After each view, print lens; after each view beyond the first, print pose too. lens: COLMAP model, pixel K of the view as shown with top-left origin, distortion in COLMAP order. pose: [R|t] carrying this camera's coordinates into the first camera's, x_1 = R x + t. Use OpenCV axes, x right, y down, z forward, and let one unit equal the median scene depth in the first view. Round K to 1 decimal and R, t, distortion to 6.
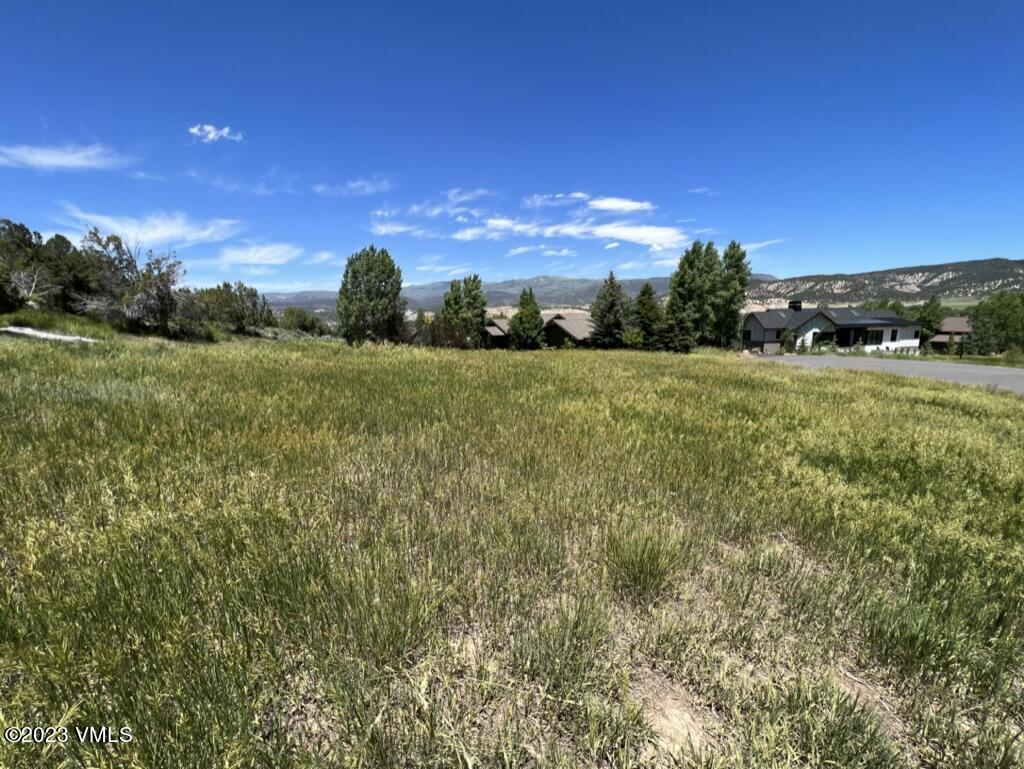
lens RADIAL K [[403.4, 0, 506.1], [0, 403.4, 385.5], [0, 0, 1]] dist [-0.017363, 0.002655]
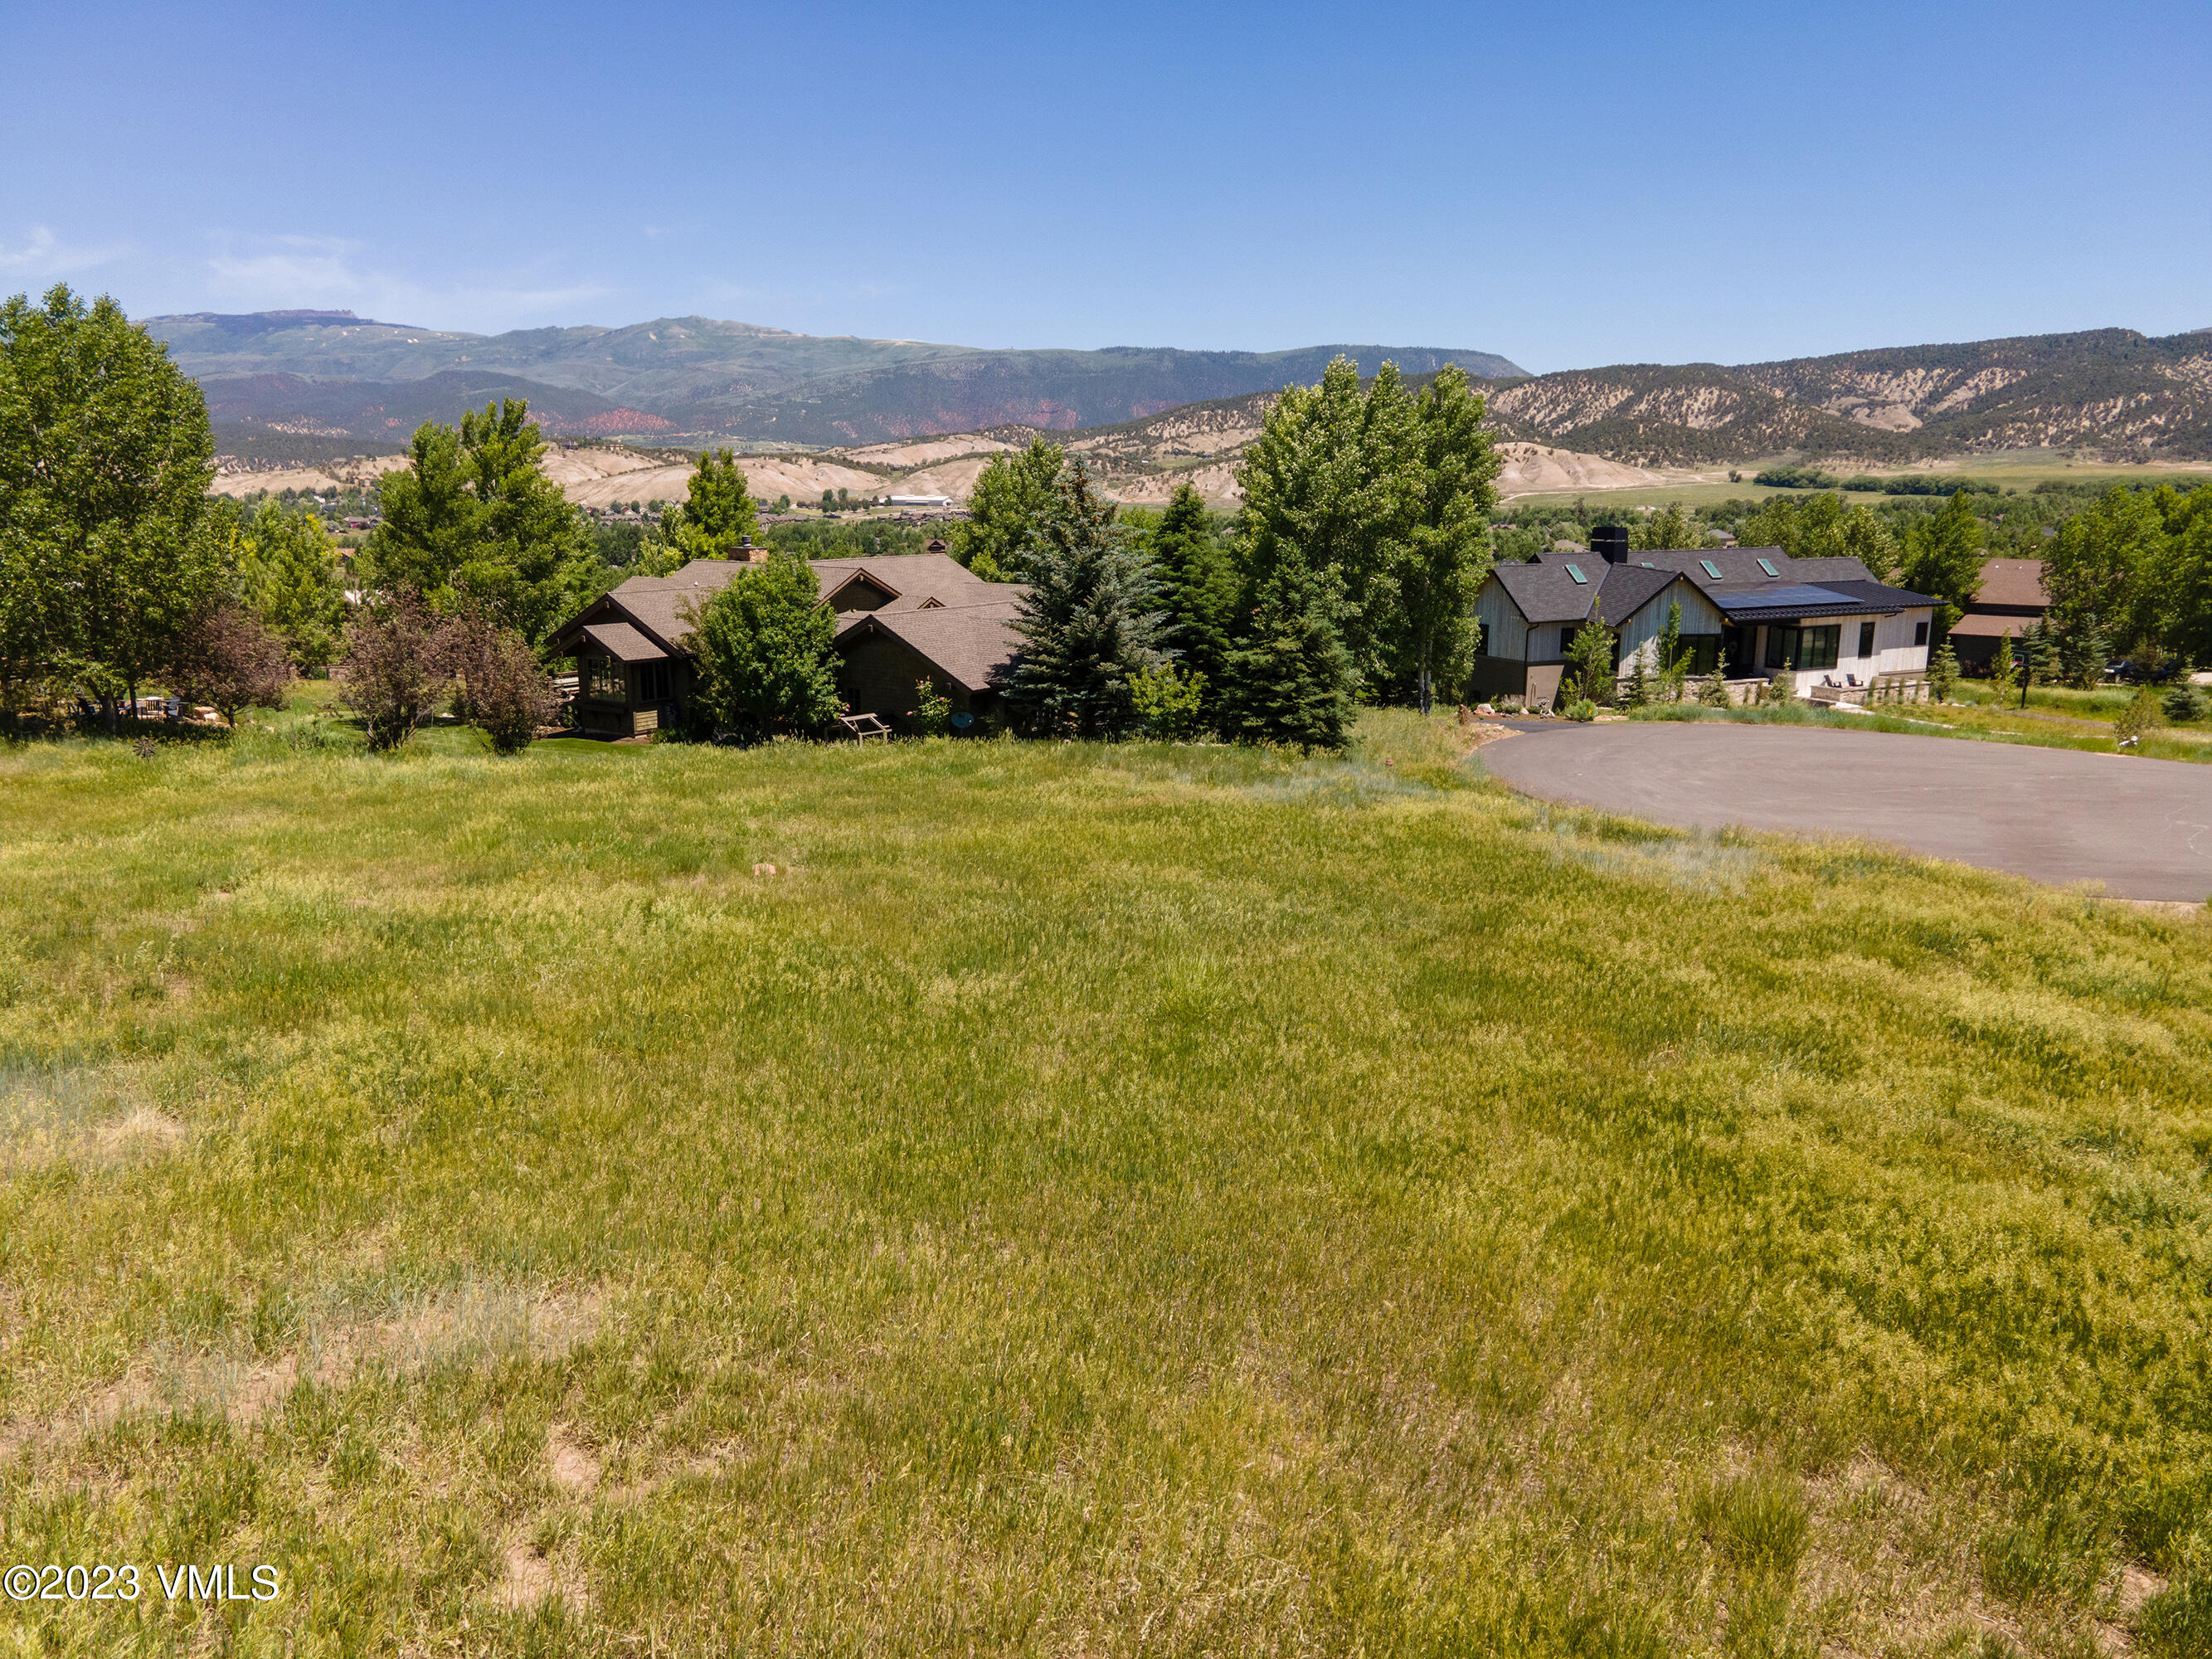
lens RADIAL K [[1598.6, 0, 1104.1], [0, 1598.6, 818.4], [0, 0, 1]] dist [0.014383, 0.038584]
pose [[0.943508, -0.047303, 0.327956, -0.063249], [0.036662, 0.998584, 0.038556, -0.038939], [-0.329315, -0.024354, 0.943906, -0.054340]]
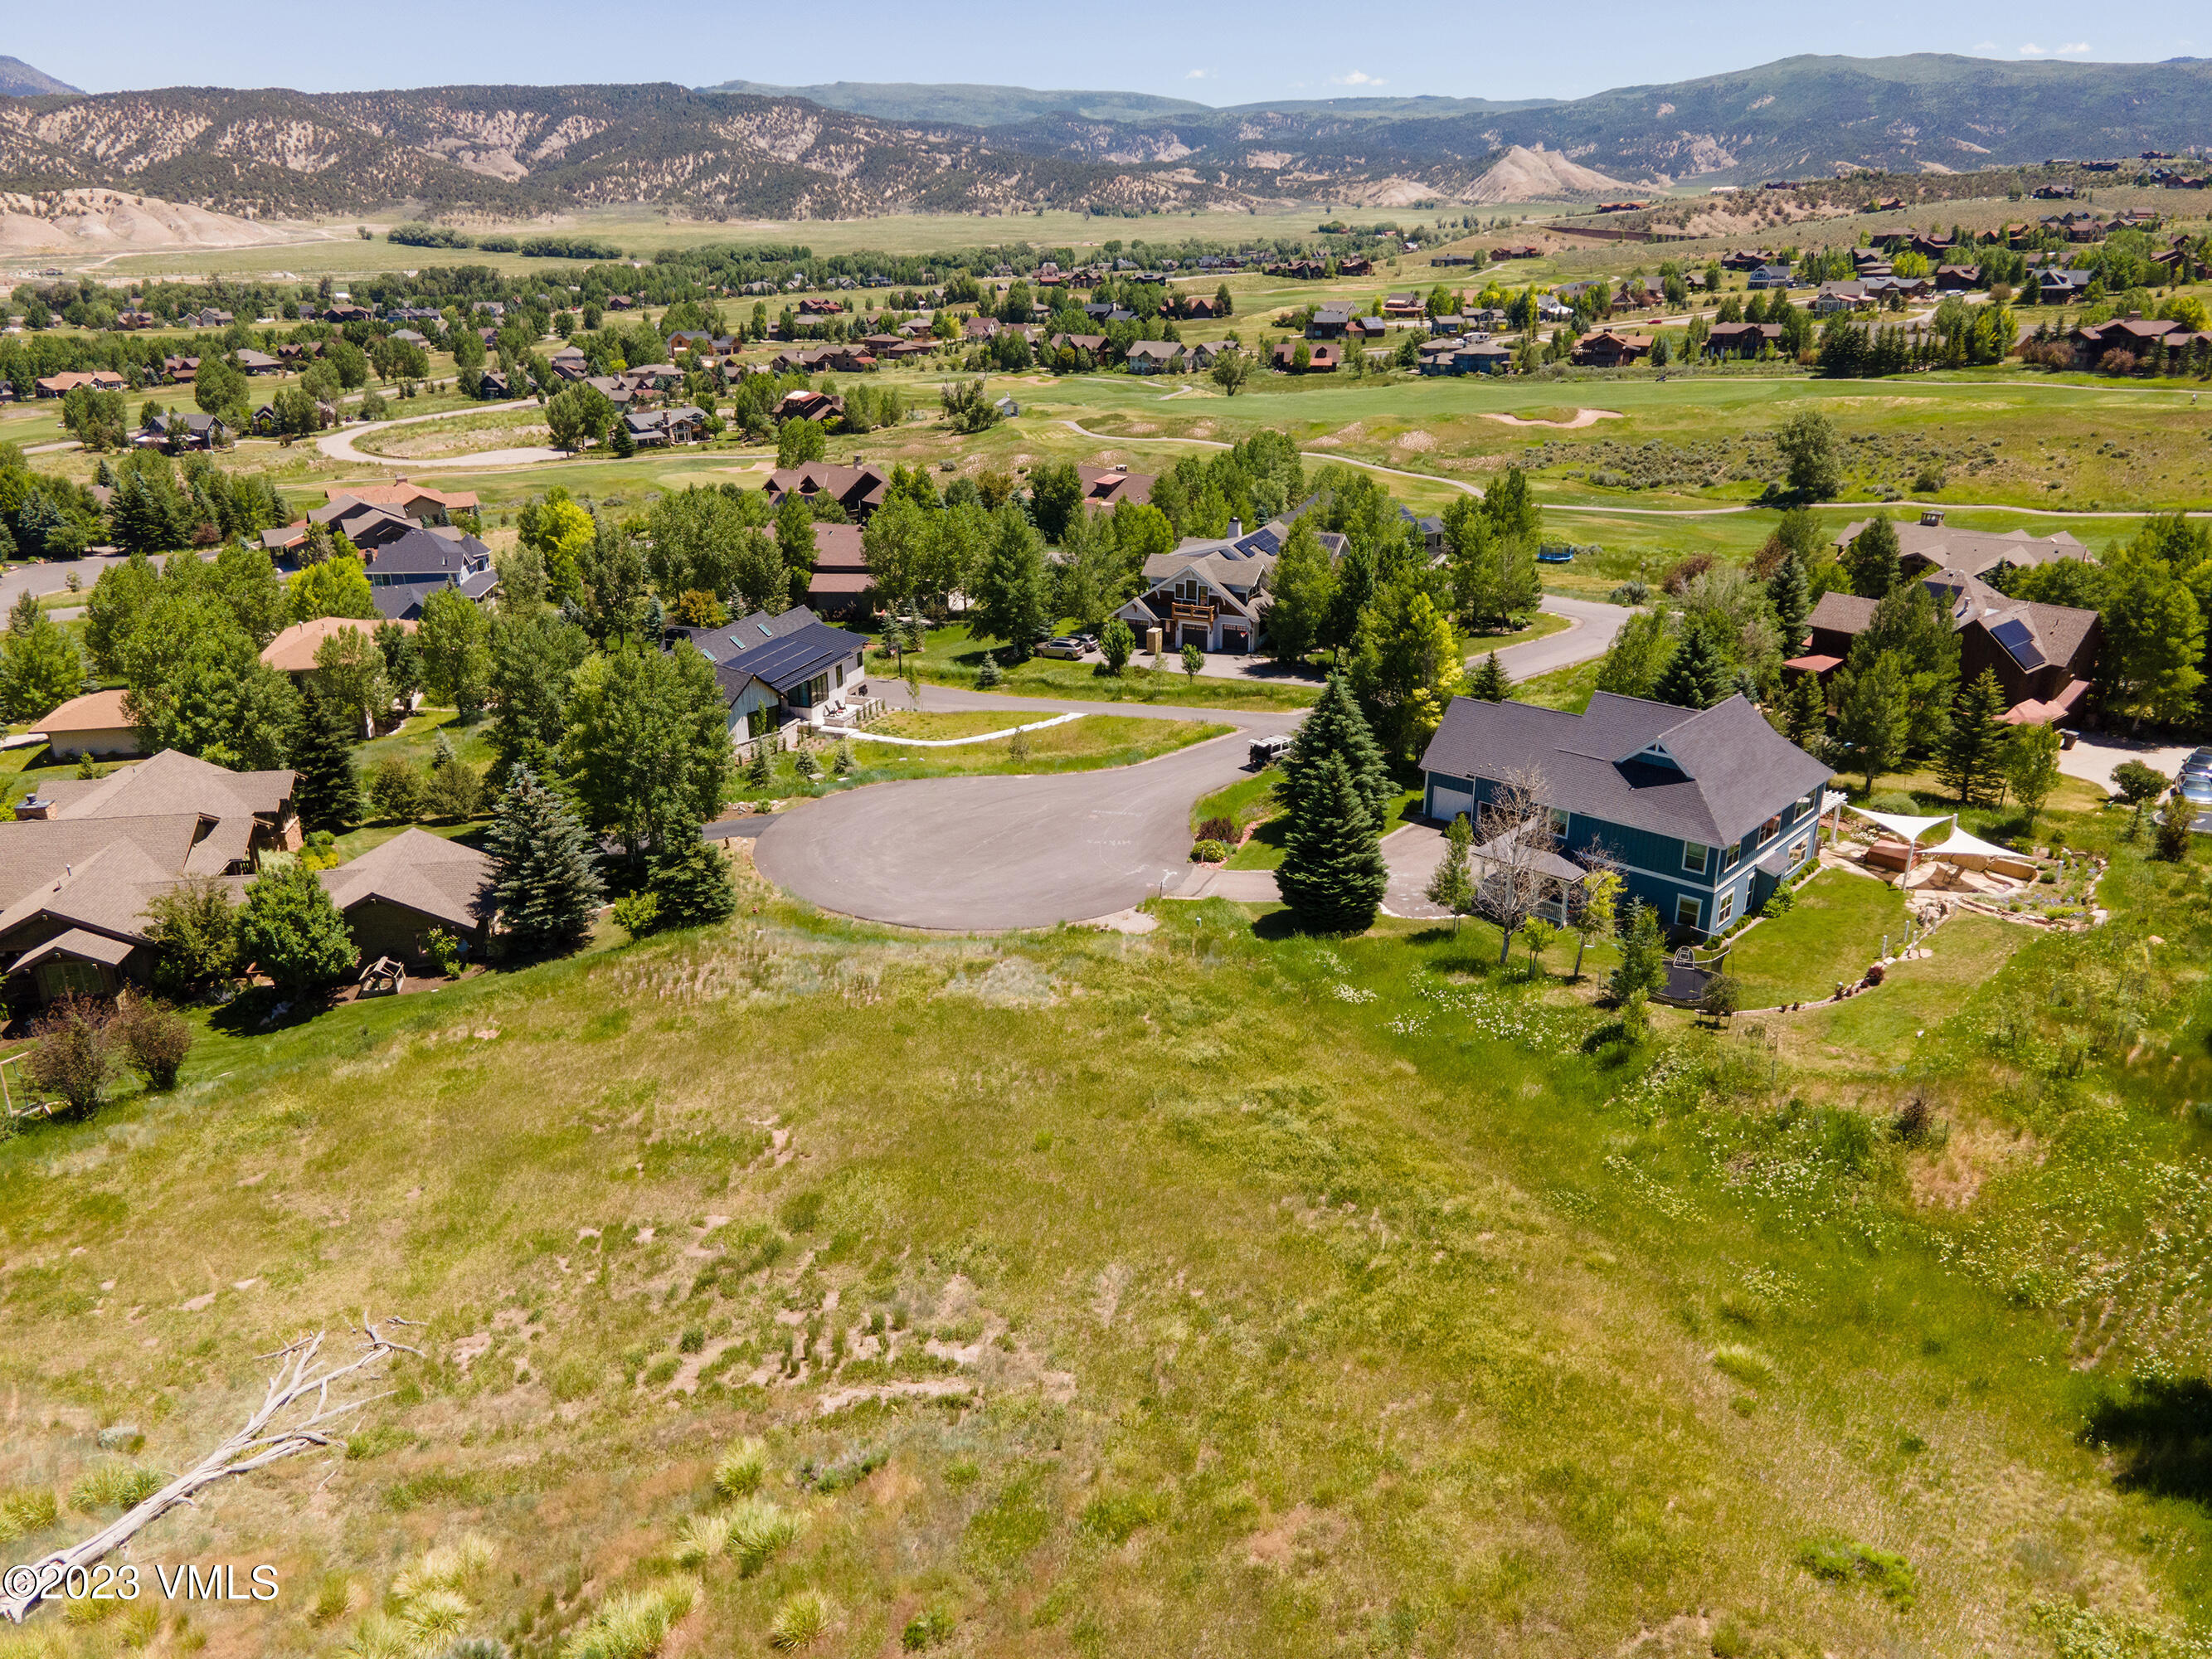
lens RADIAL K [[1598.6, 0, 1104.1], [0, 1598.6, 818.4], [0, 0, 1]] dist [0.014383, 0.038584]
pose [[0.433725, -0.299056, 0.849970, -0.562767], [0.147267, 0.954158, 0.260566, -0.342449], [-0.888929, 0.012159, 0.457883, -0.217830]]
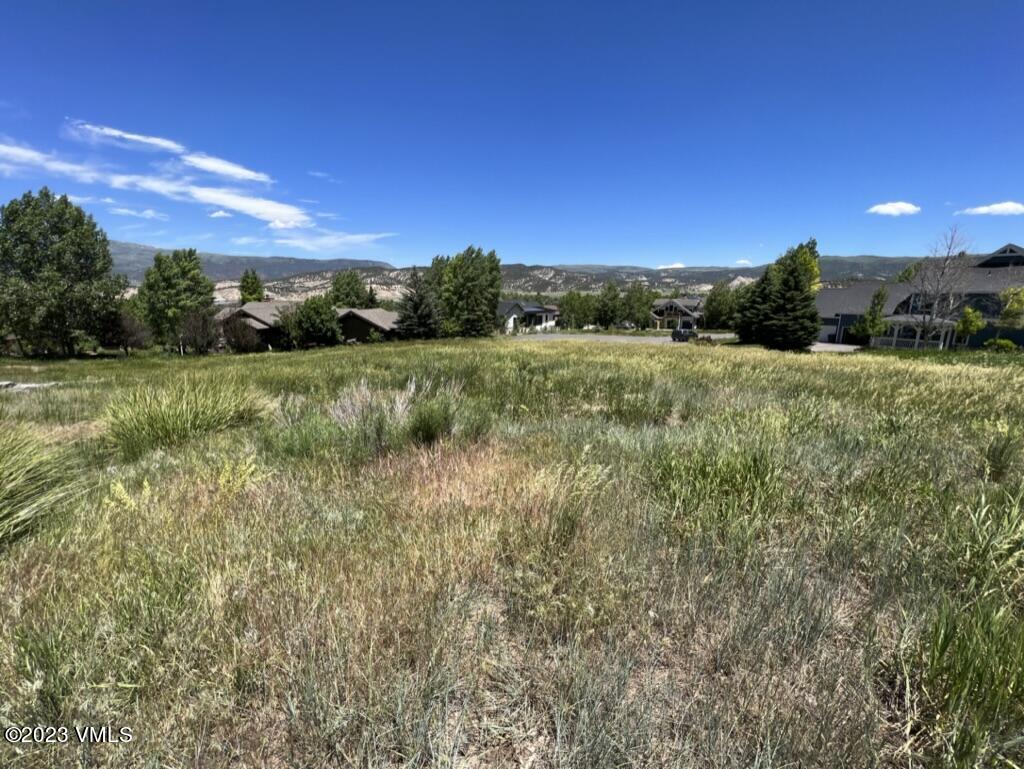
lens RADIAL K [[403.4, 0, 506.1], [0, 403.4, 385.5], [0, 0, 1]] dist [-0.017363, 0.002655]
pose [[0.663223, -0.140790, 0.735060, -0.235430], [0.111562, 0.989772, 0.088917, -0.019882], [-0.740060, 0.023033, 0.672146, 0.058091]]
